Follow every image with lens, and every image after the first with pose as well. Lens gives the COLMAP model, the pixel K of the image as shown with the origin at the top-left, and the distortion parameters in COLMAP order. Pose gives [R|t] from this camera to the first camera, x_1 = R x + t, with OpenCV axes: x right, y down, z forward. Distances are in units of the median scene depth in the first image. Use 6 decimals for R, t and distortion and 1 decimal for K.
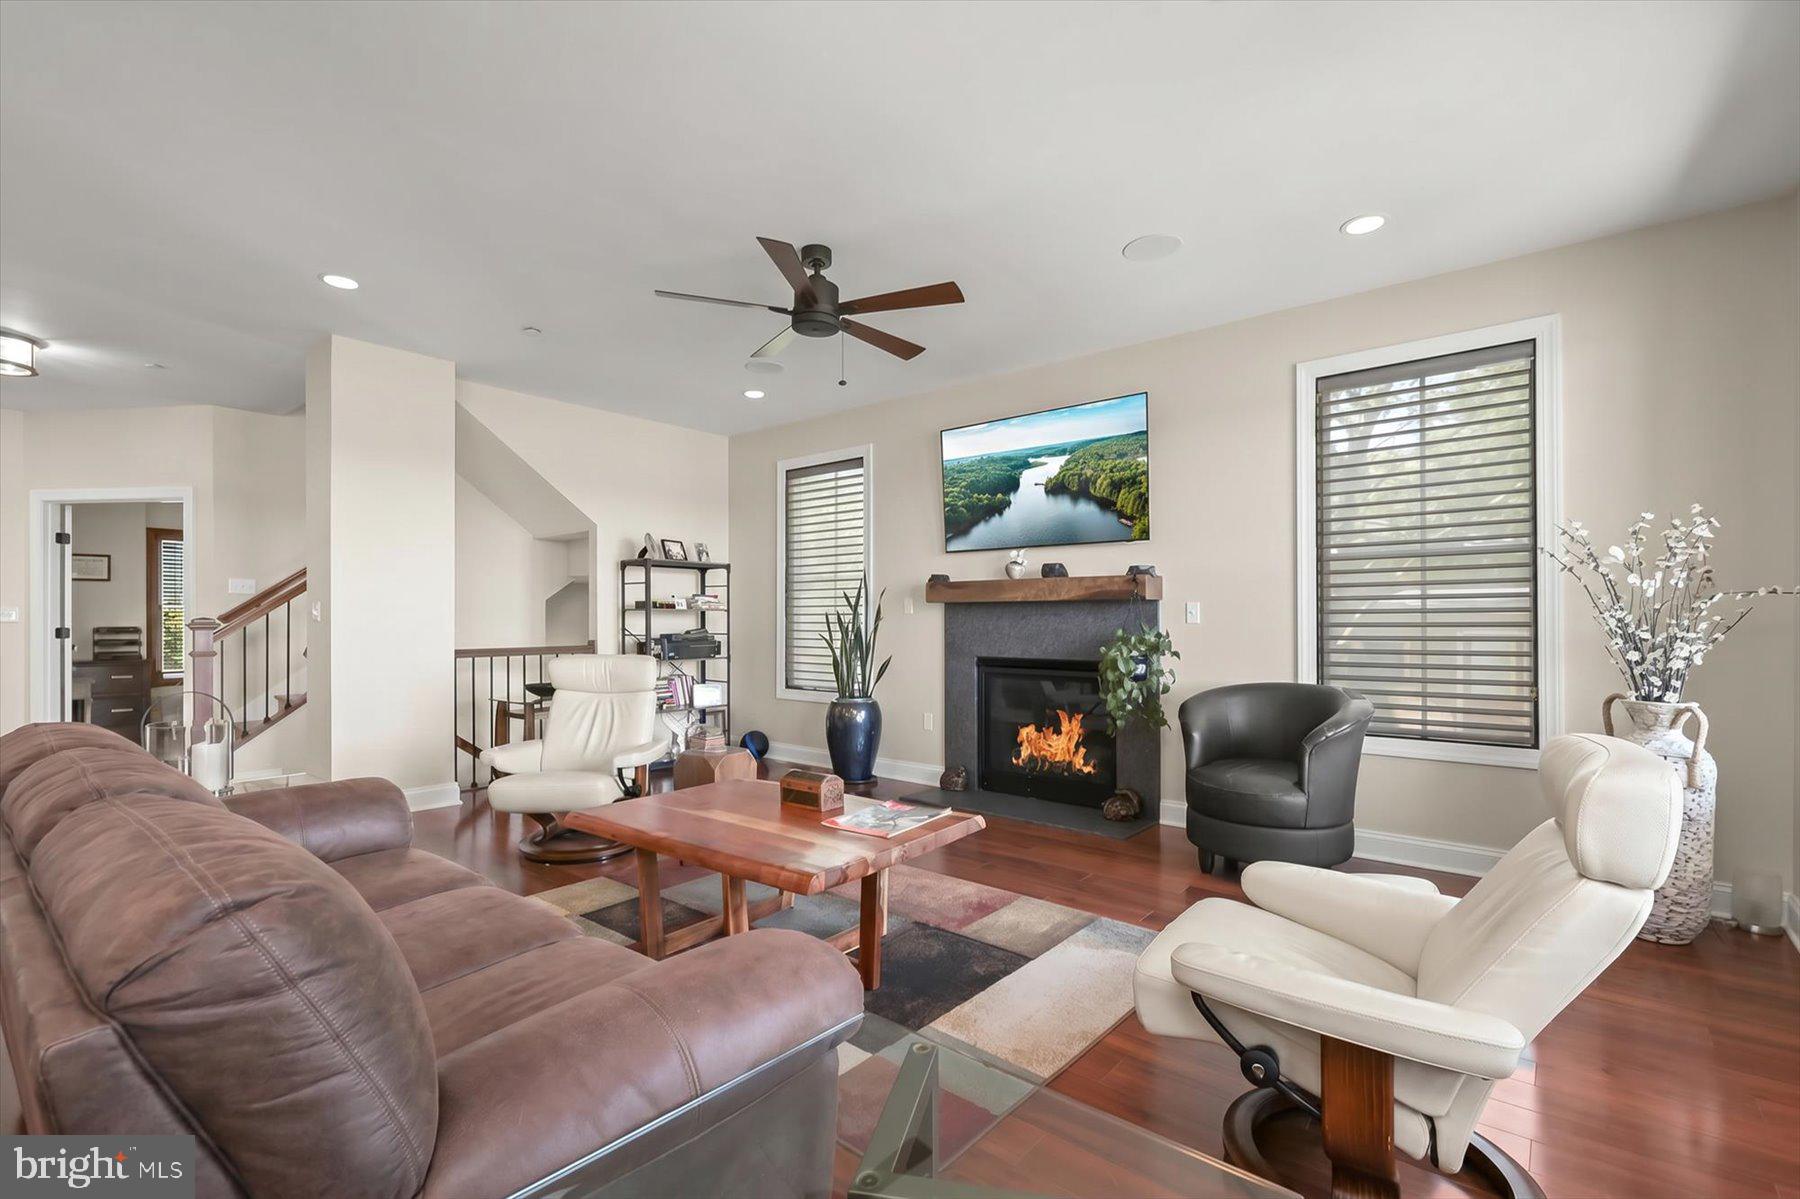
lens RADIAL K [[806.9, 0, 904.9], [0, 806.9, 624.0], [0, 0, 1]] dist [-0.002081, -0.000943]
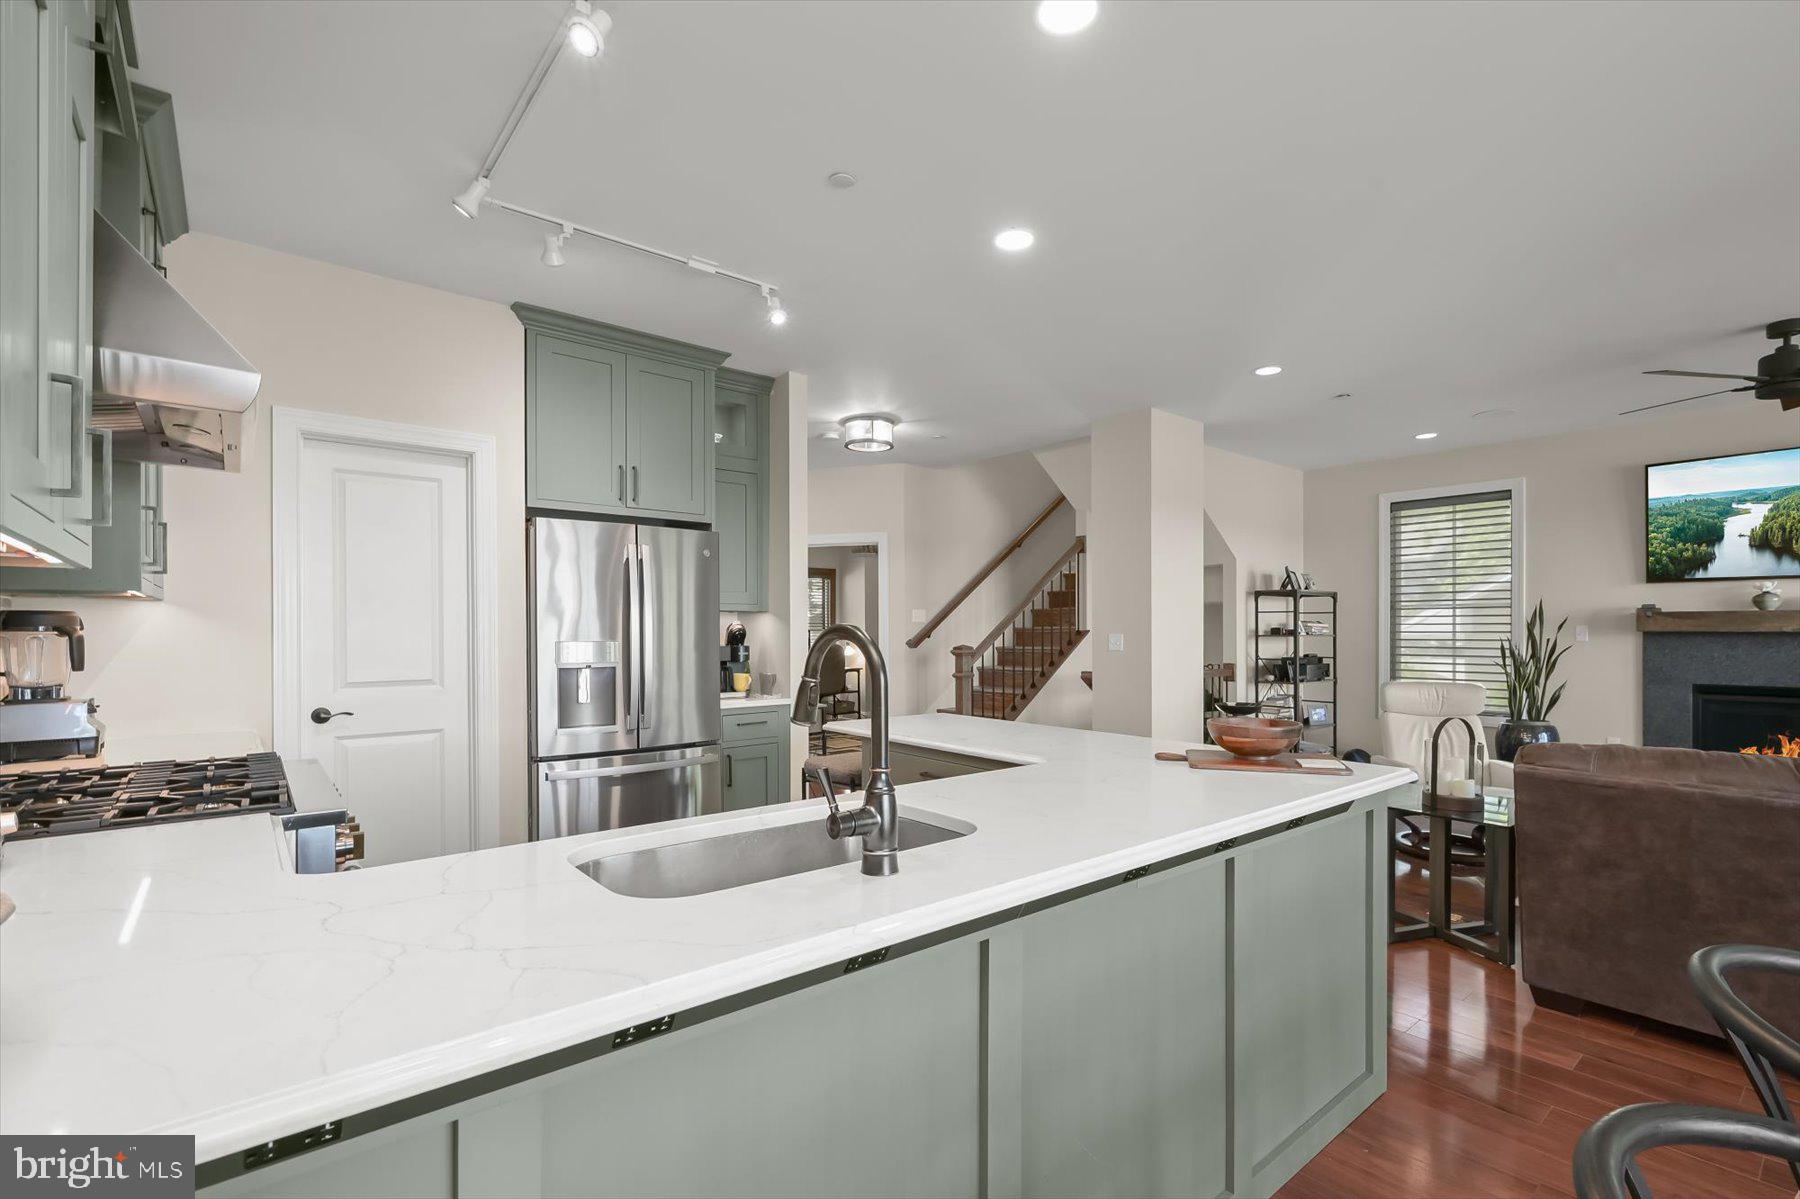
lens RADIAL K [[806.9, 0, 904.9], [0, 806.9, 624.0], [0, 0, 1]] dist [-0.002081, -0.000943]
pose [[0.984034, 0.001251, -0.177978, -0.670667], [-0.003075, 0.999946, -0.009976, -0.021667], [0.177956, 0.010364, 0.983984, -0.175860]]
